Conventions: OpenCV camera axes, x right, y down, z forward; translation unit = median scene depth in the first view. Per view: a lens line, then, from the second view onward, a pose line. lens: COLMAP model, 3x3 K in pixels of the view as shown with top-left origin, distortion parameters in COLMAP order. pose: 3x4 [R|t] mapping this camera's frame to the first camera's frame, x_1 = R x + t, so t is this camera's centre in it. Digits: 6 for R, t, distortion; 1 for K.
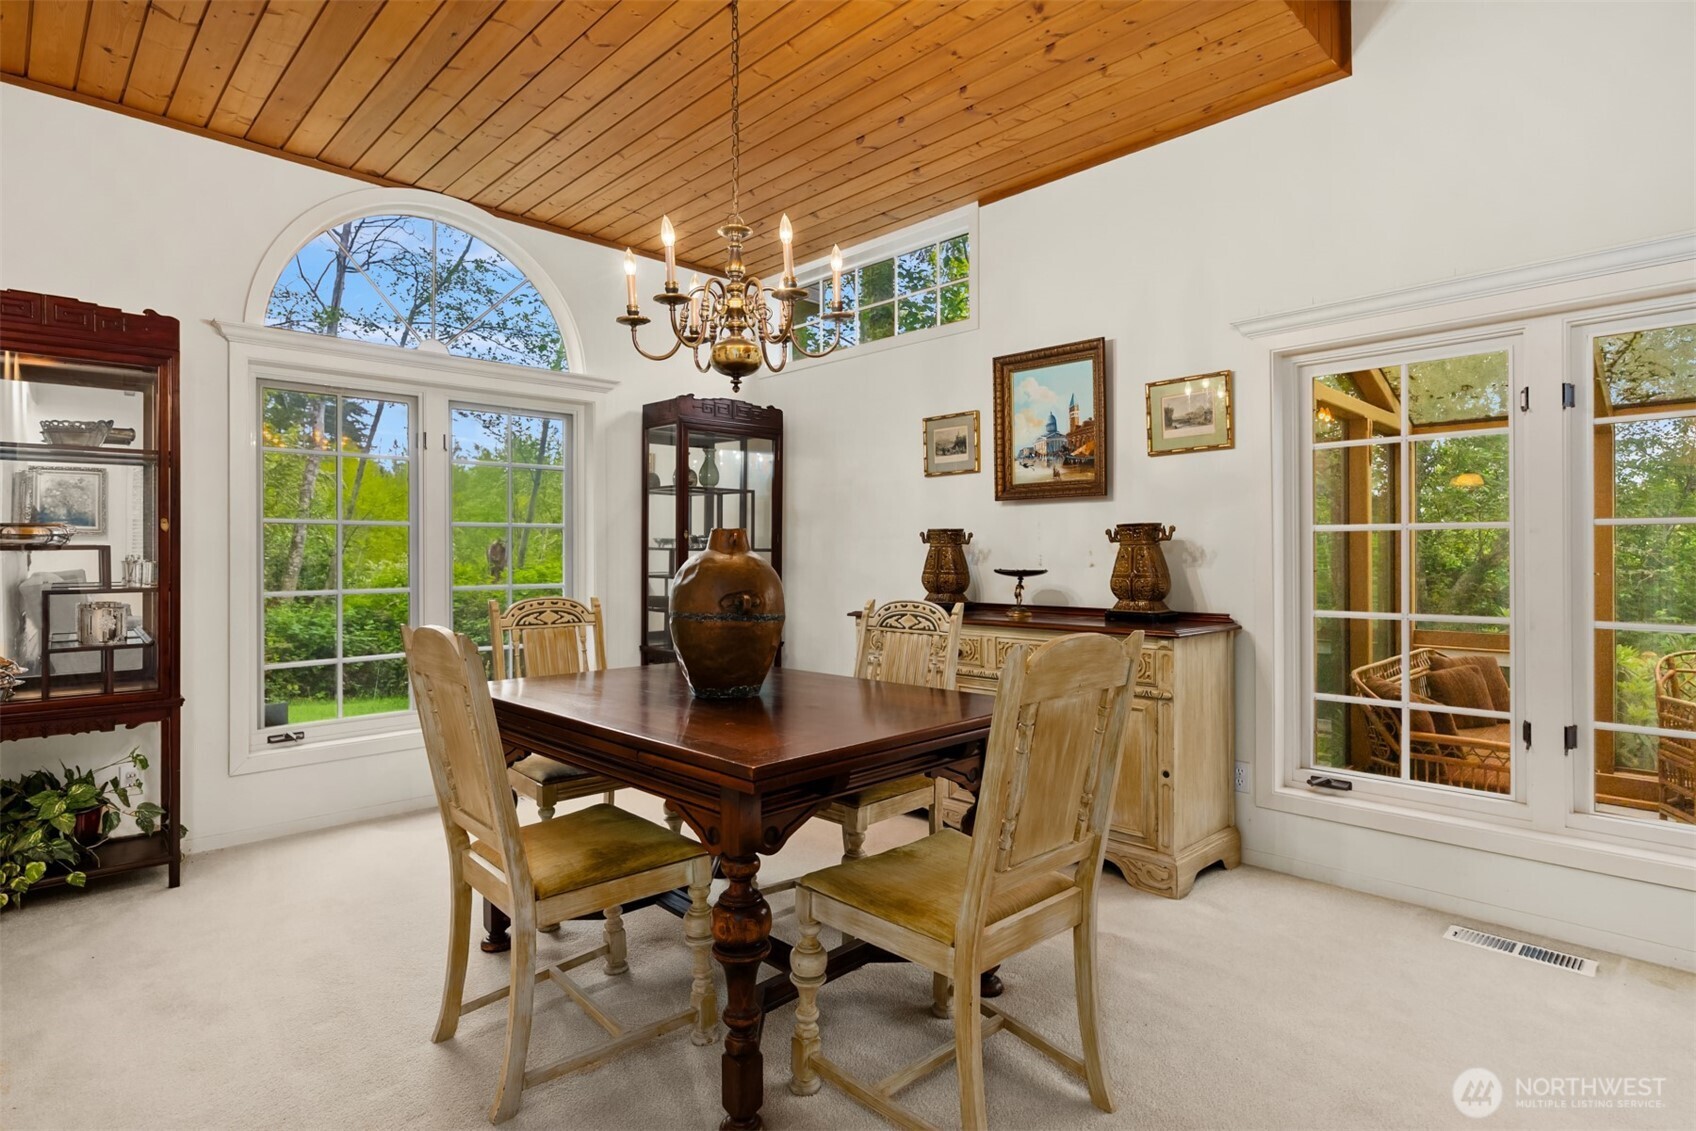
lens RADIAL K [[852.4, 0, 846.9], [0, 852.4, 557.6], [0, 0, 1]] dist [-0.003009, -0.001777]
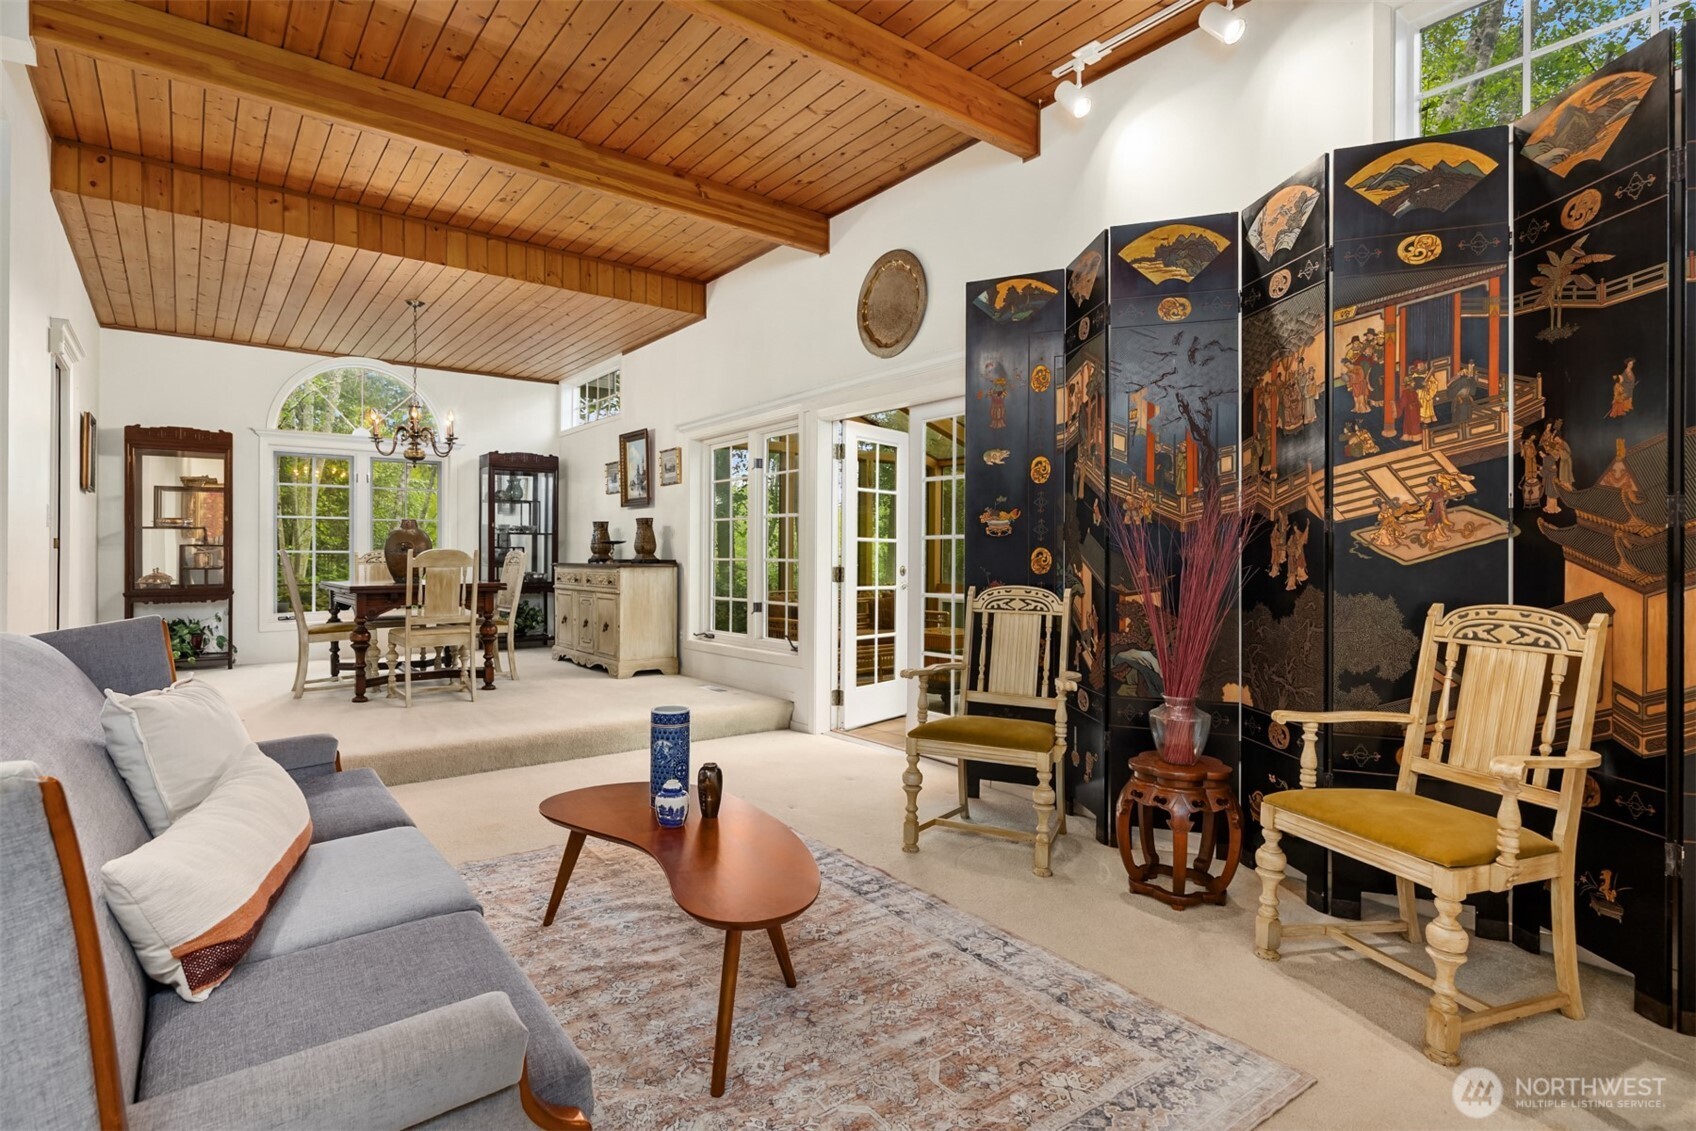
lens RADIAL K [[852.4, 0, 840.0], [0, 852.4, 562.8], [0, 0, 1]] dist [-0.003009, -0.001777]
pose [[0.992376, 0.005890, -0.123106, 1.081488], [-0.005949, 0.999982, -0.000111, 0.068720], [0.123103, 0.000842, 0.992394, -1.045137]]
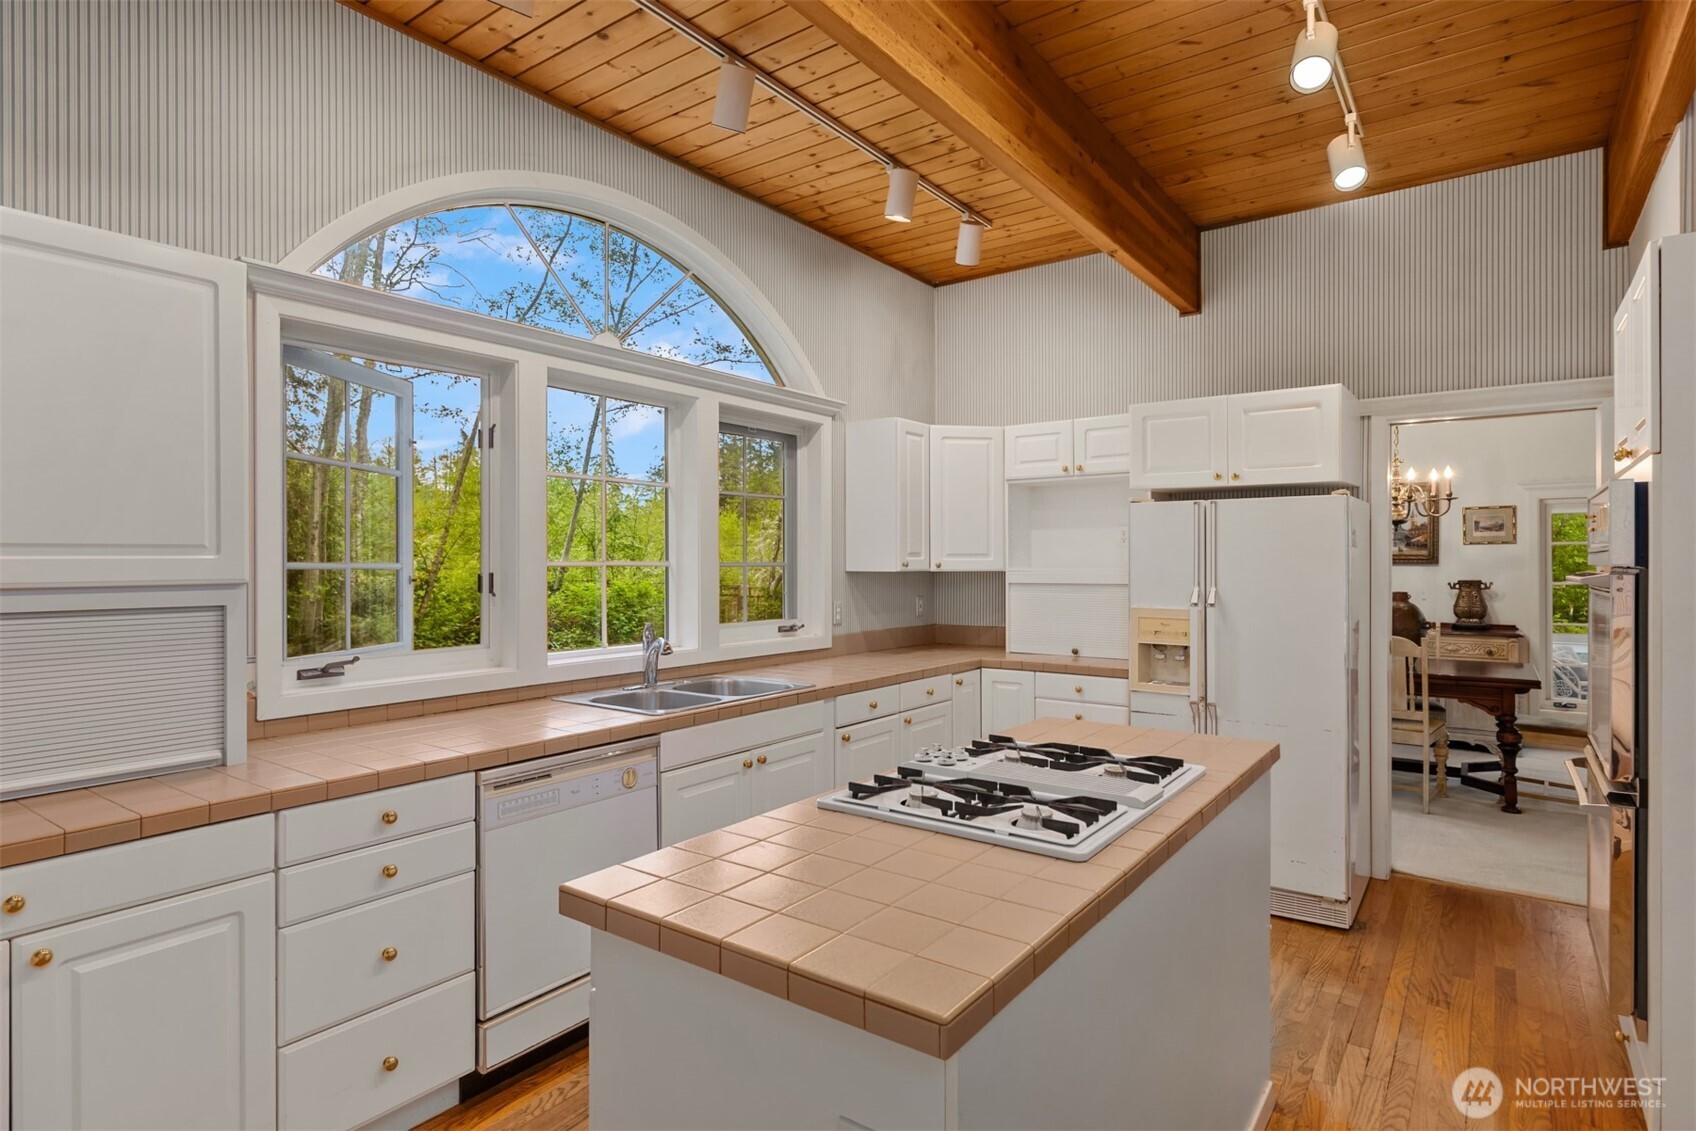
lens RADIAL K [[912.6, 0, 849.6], [0, 912.6, 562.7], [0, 0, 1]] dist [0.007311, 0.001353]
pose [[0.985953, 0.000300, 0.167023, -1.433310], [-0.000044, 0.999999, -0.001536, -0.076588], [-0.167024, 0.001508, 0.985952, -0.862726]]
